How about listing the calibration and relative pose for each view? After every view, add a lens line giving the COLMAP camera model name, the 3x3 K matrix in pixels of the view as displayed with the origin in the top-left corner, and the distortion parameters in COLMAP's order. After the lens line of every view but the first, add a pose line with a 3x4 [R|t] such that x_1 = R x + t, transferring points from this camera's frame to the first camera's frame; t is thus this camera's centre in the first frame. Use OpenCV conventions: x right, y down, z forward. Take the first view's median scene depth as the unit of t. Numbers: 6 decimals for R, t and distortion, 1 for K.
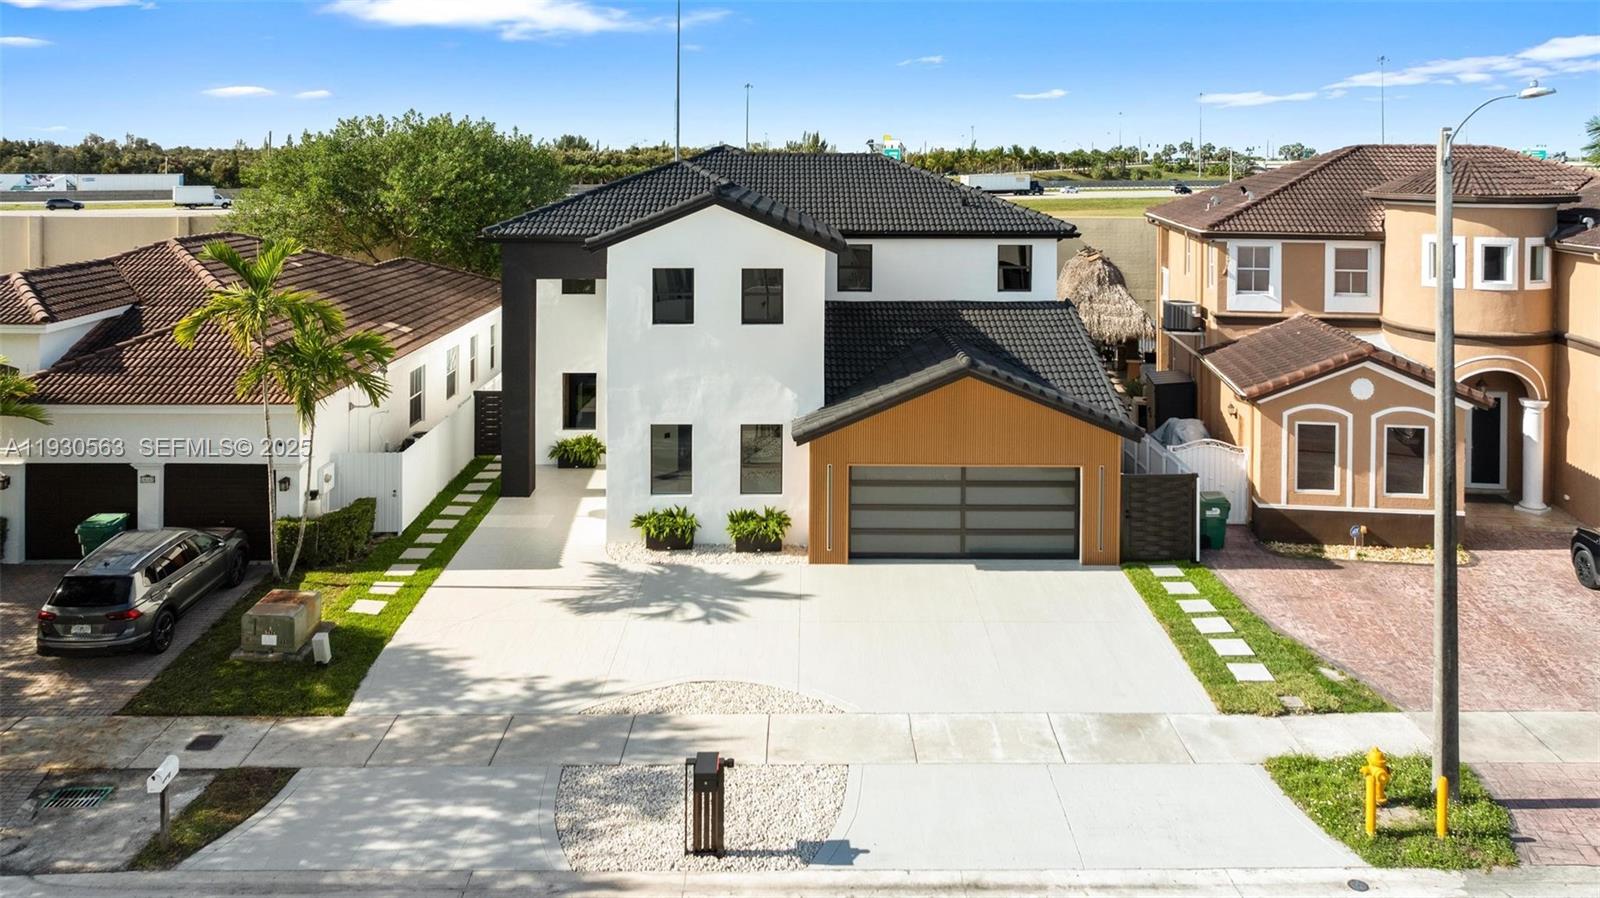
lens RADIAL K [[1348.8, 0, 853.3], [0, 1348.8, 303.1], [0, 0, 1]] dist [-0.011263, 0.000684]
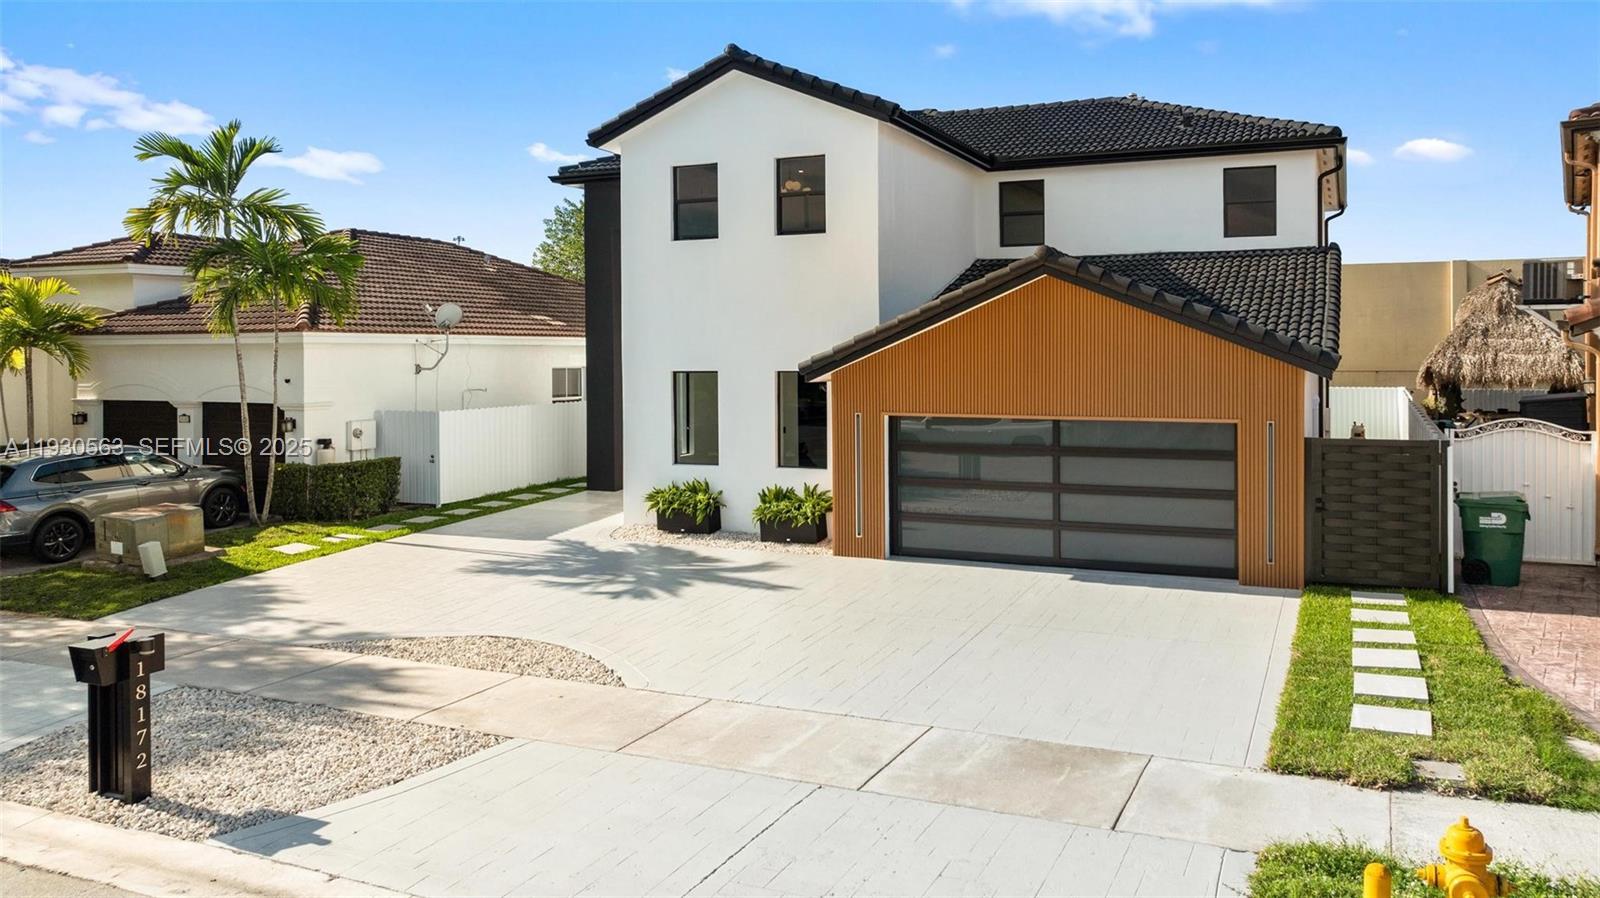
lens RADIAL K [[1272.5, 0, 800.0], [0, 1272.5, 449.0], [0, 0, 1]] dist [-0.018827, -0.000148]
pose [[0.892918, 0.019195, -0.449811, 0.245048], [-0.041147, 0.998389, -0.039076, 0.159401], [0.448336, 0.053400, 0.892269, 0.377543]]
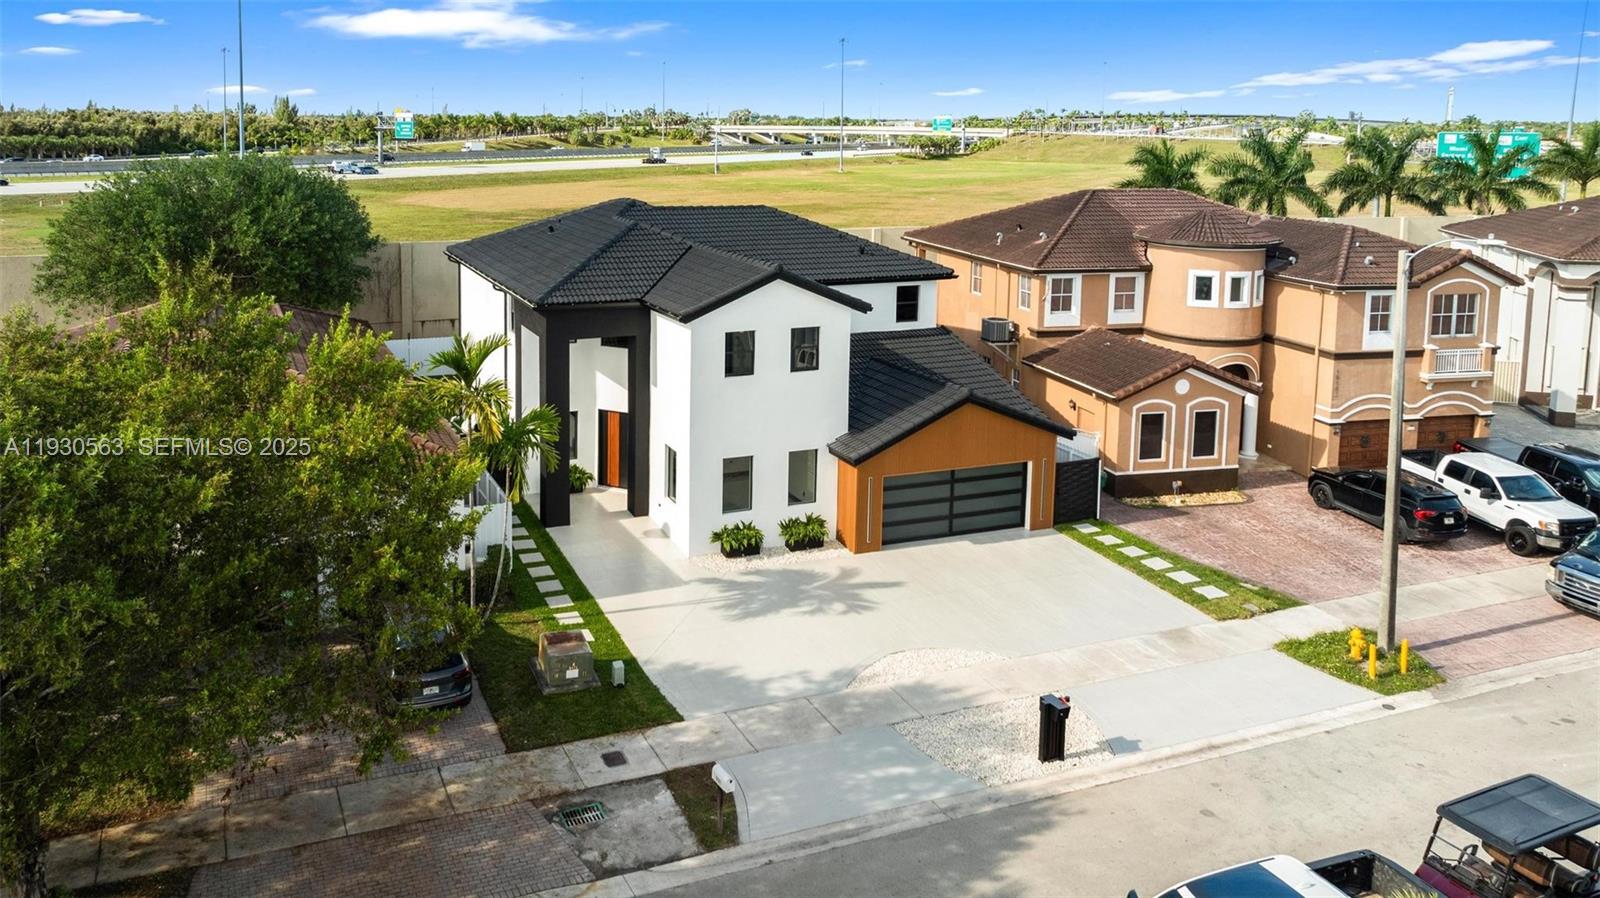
lens RADIAL K [[1272.5, 0, 800.0], [0, 1272.5, 449.0], [0, 0, 1]] dist [-0.018827, -0.000148]
pose [[0.923588, -0.091685, 0.372263, -0.512861], [0.033614, 0.986610, 0.159596, -0.101642], [-0.381911, -0.134887, 0.914303, -0.086554]]
